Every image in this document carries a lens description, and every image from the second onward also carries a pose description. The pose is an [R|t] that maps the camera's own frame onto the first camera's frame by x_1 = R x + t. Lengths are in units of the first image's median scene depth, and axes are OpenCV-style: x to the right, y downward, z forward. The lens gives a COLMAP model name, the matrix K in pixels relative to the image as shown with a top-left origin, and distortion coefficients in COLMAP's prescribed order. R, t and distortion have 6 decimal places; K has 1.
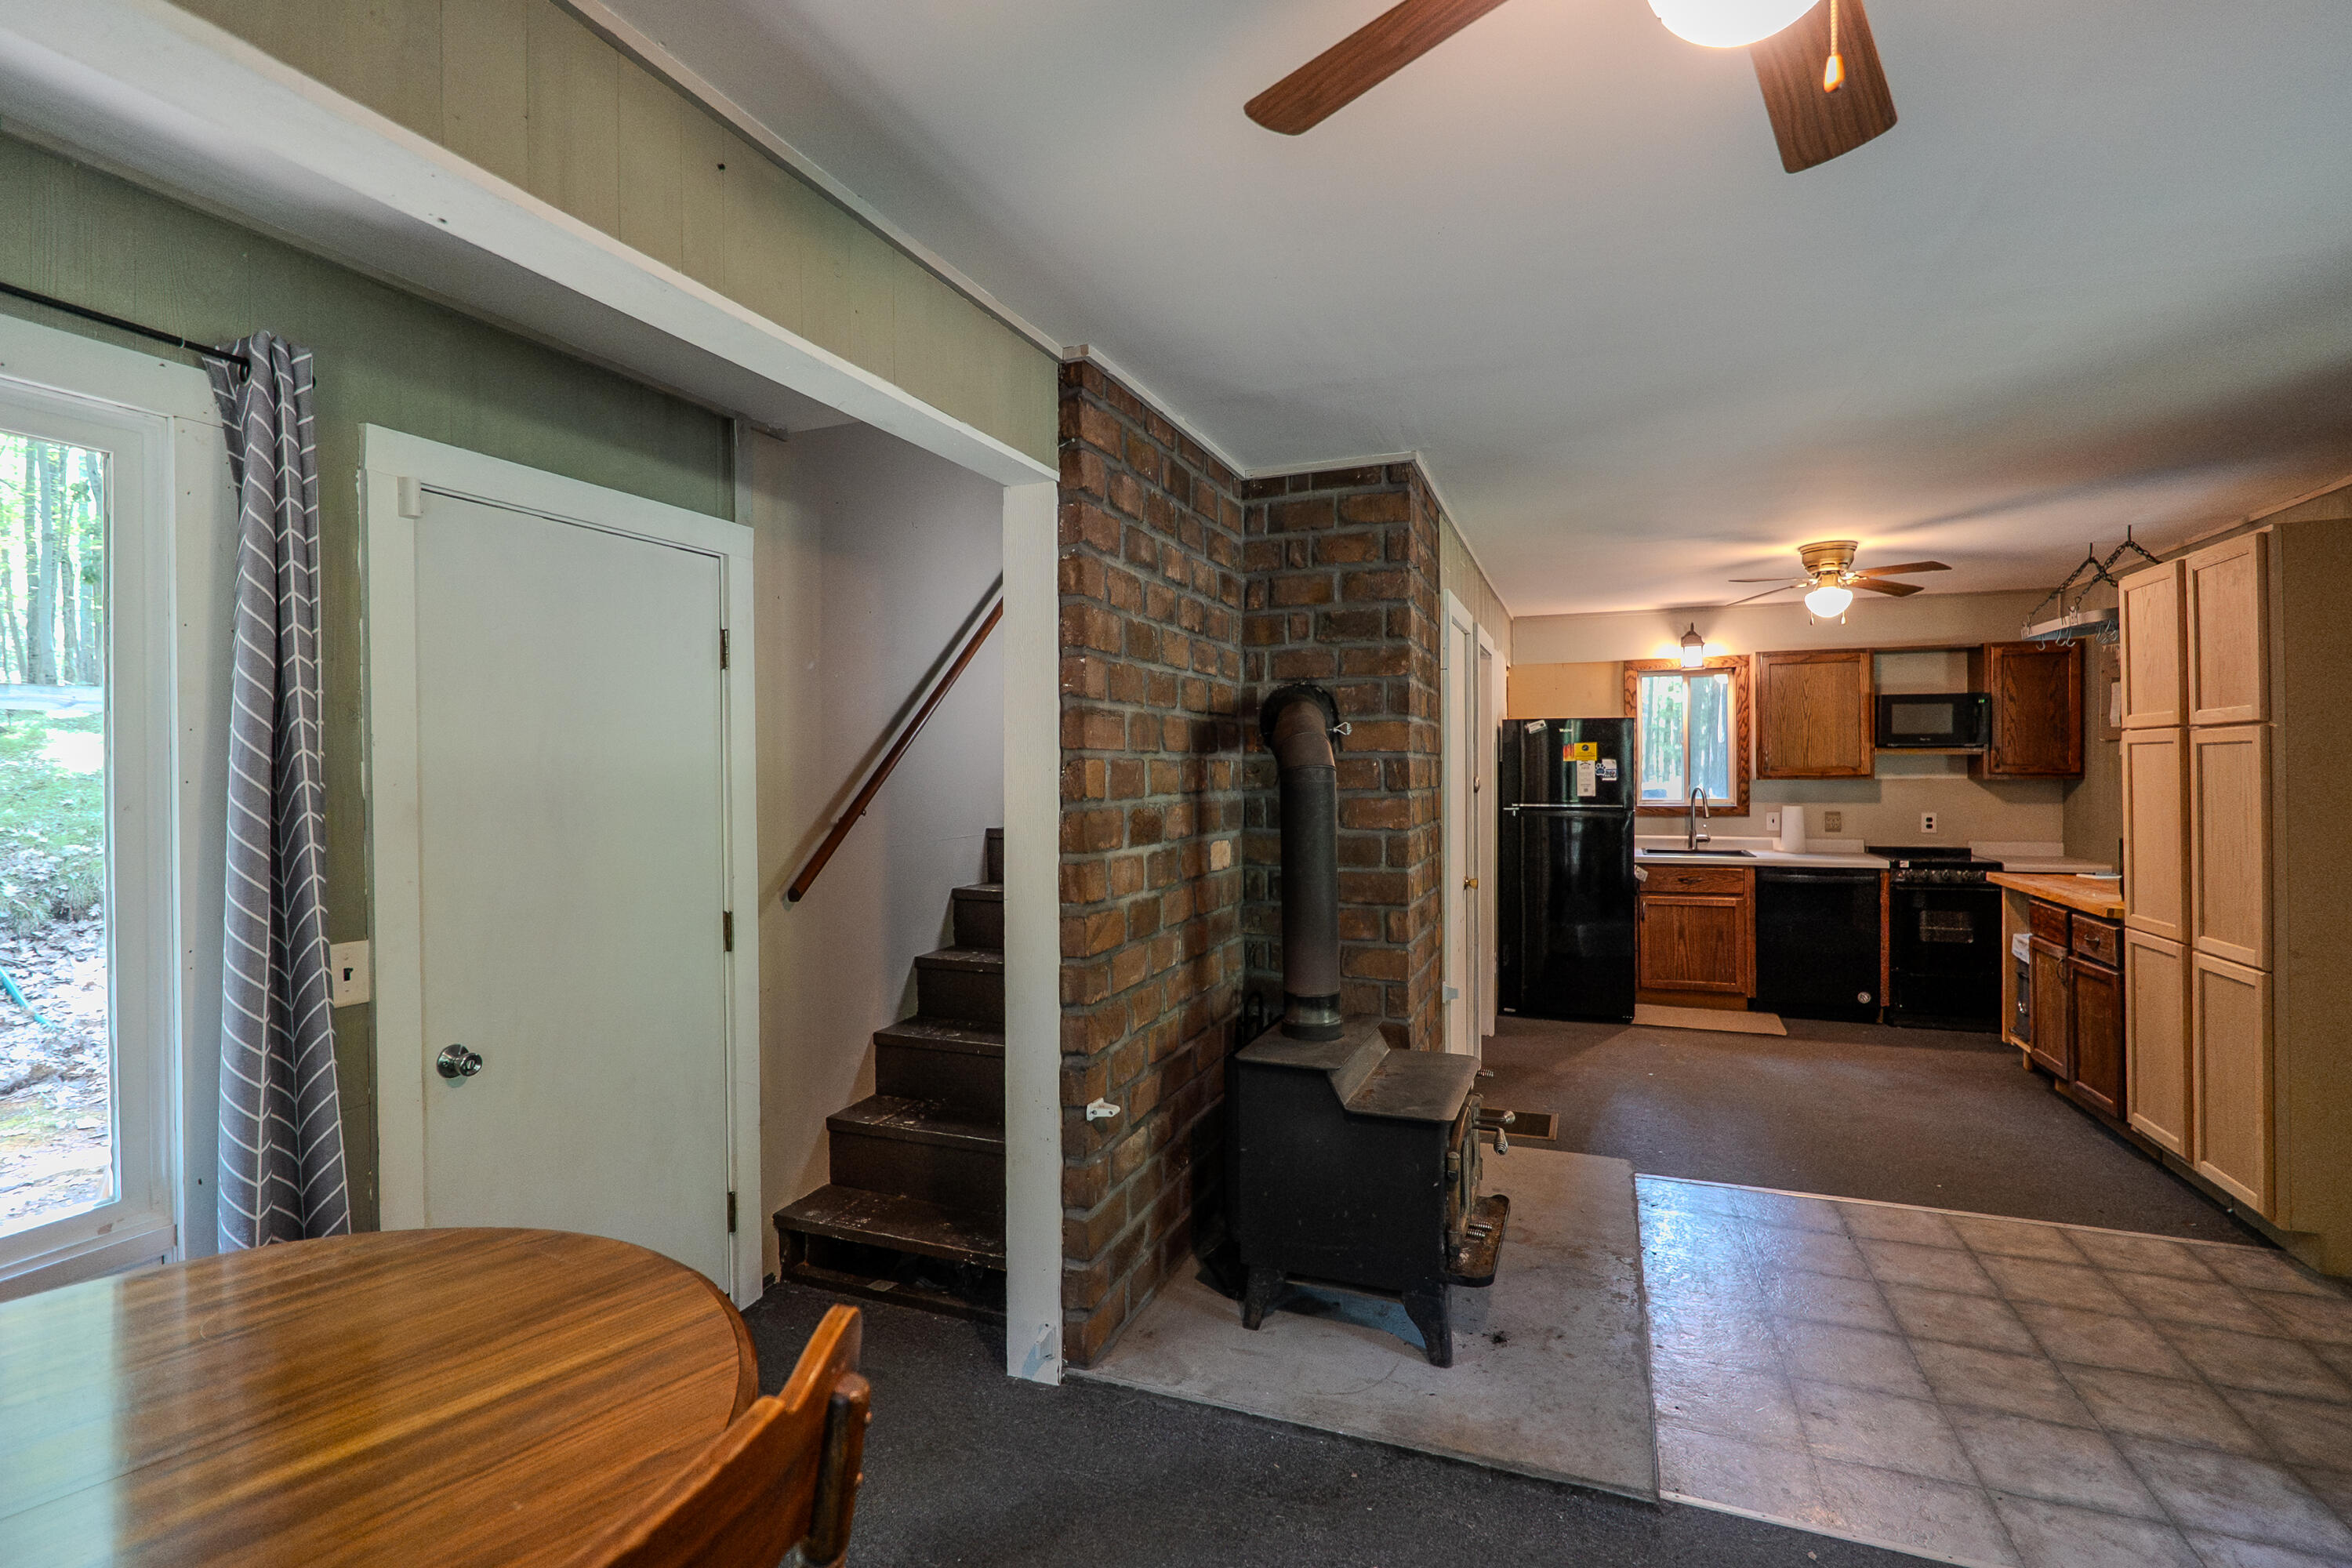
lens RADIAL K [[1068.4, 0, 1175.2], [0, 1068.4, 775.2], [0, 0, 1]] dist [-0.009721, 0.001343]
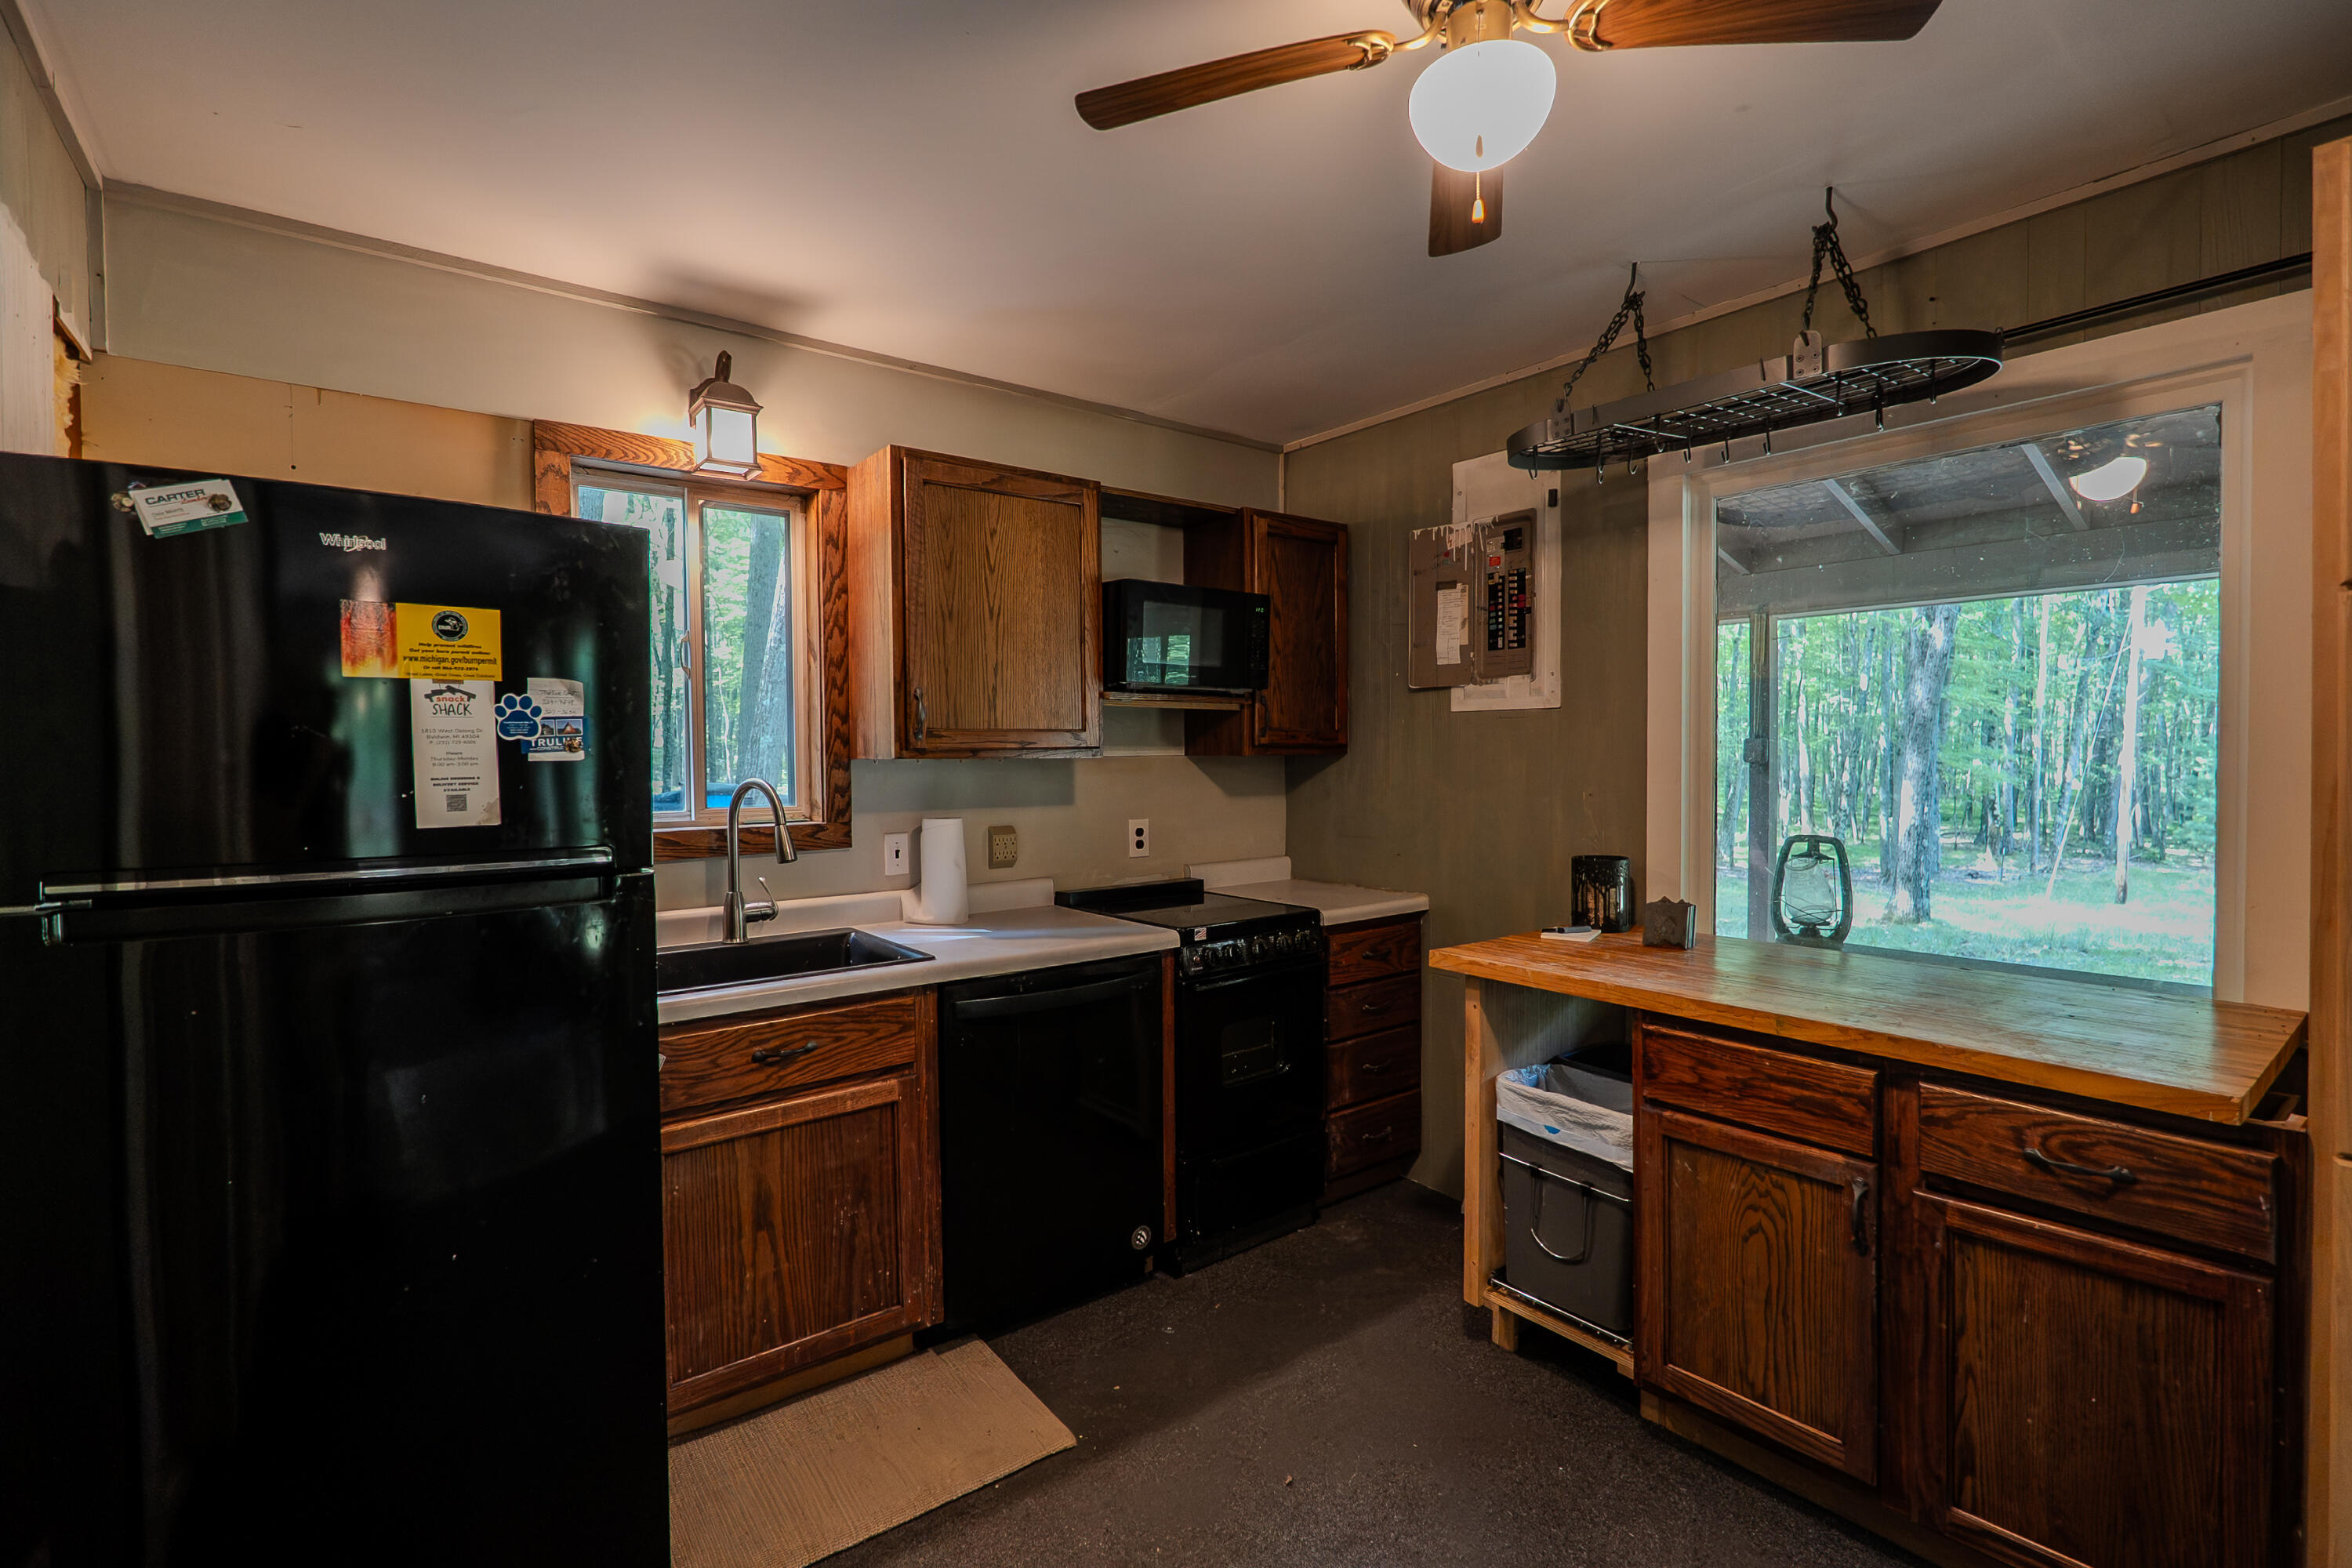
lens RADIAL K [[1068.4, 0, 1175.2], [0, 1068.4, 775.2], [0, 0, 1]] dist [-0.009721, 0.001343]
pose [[0.509681, -0.016862, 0.860198, 0.320648], [0.010437, 0.999856, 0.013415, 0.007375], [-0.860300, 0.002140, 0.509783, 0.904575]]
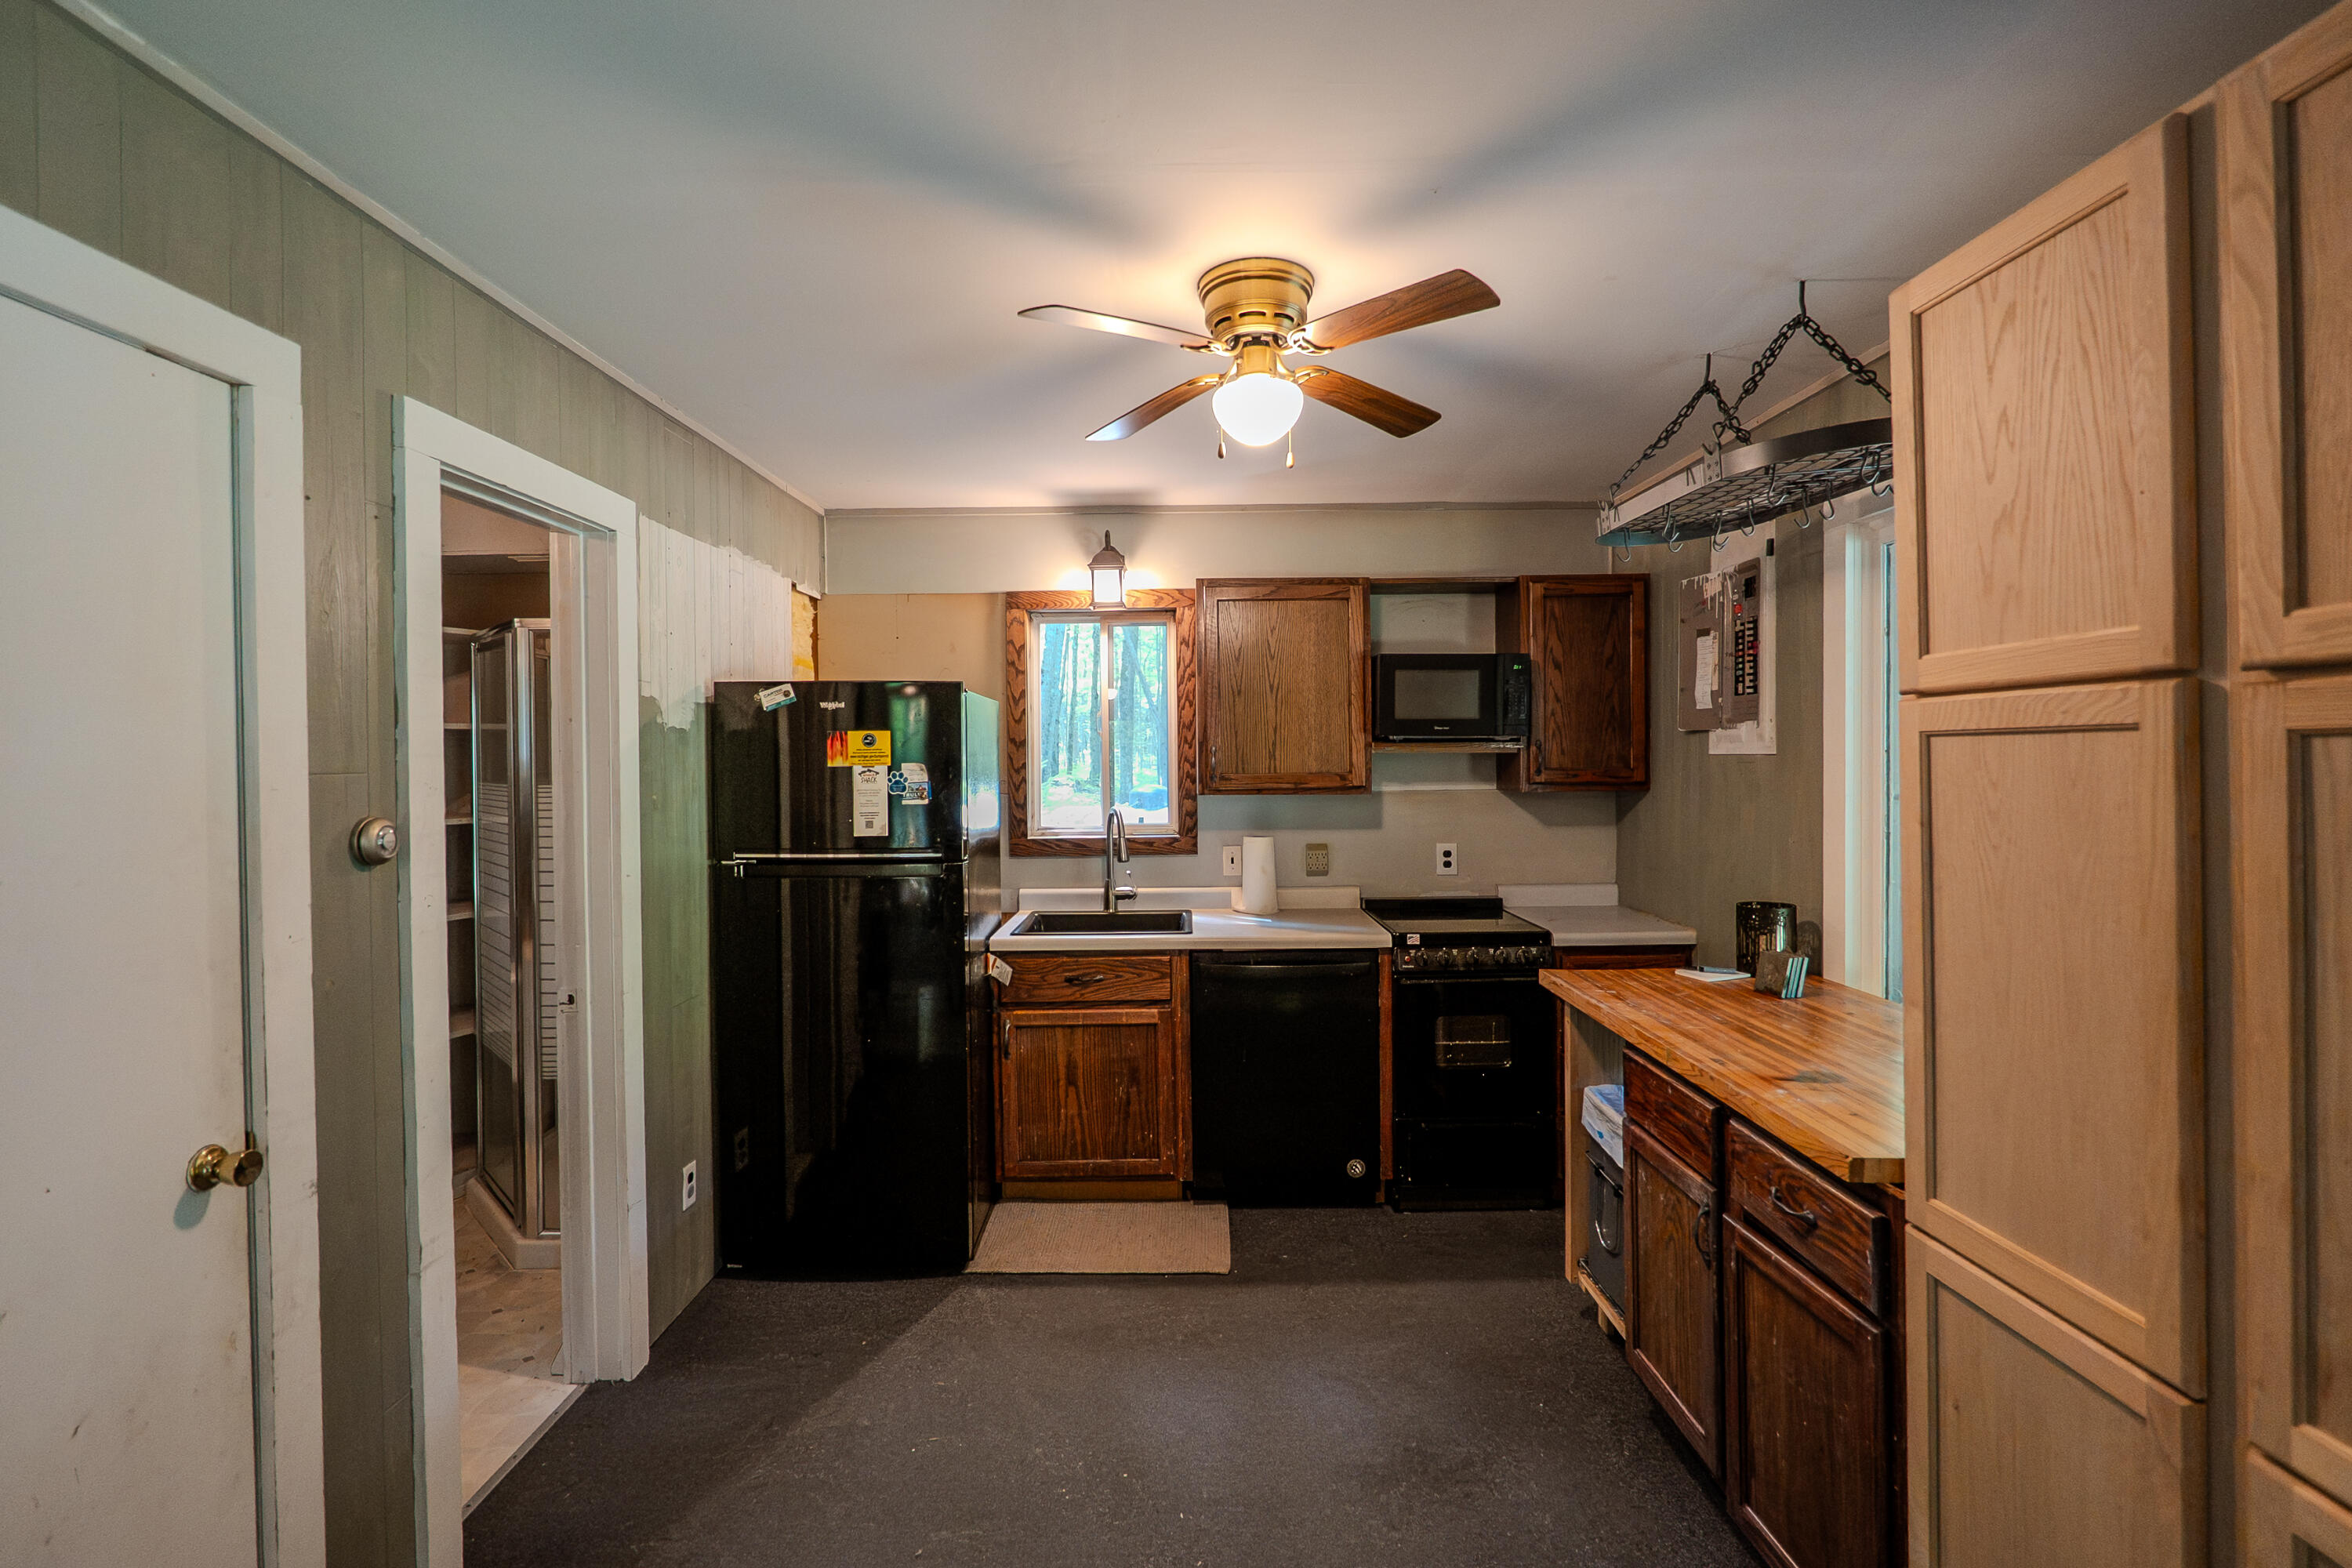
lens RADIAL K [[1068.4, 0, 1175.2], [0, 1068.4, 775.2], [0, 0, 1]] dist [-0.009721, 0.001343]
pose [[0.930681, -0.008484, 0.365734, 0.409675], [0.006208, 0.999953, 0.007398, -0.015006], [-0.365780, -0.004615, 0.930690, 0.587188]]
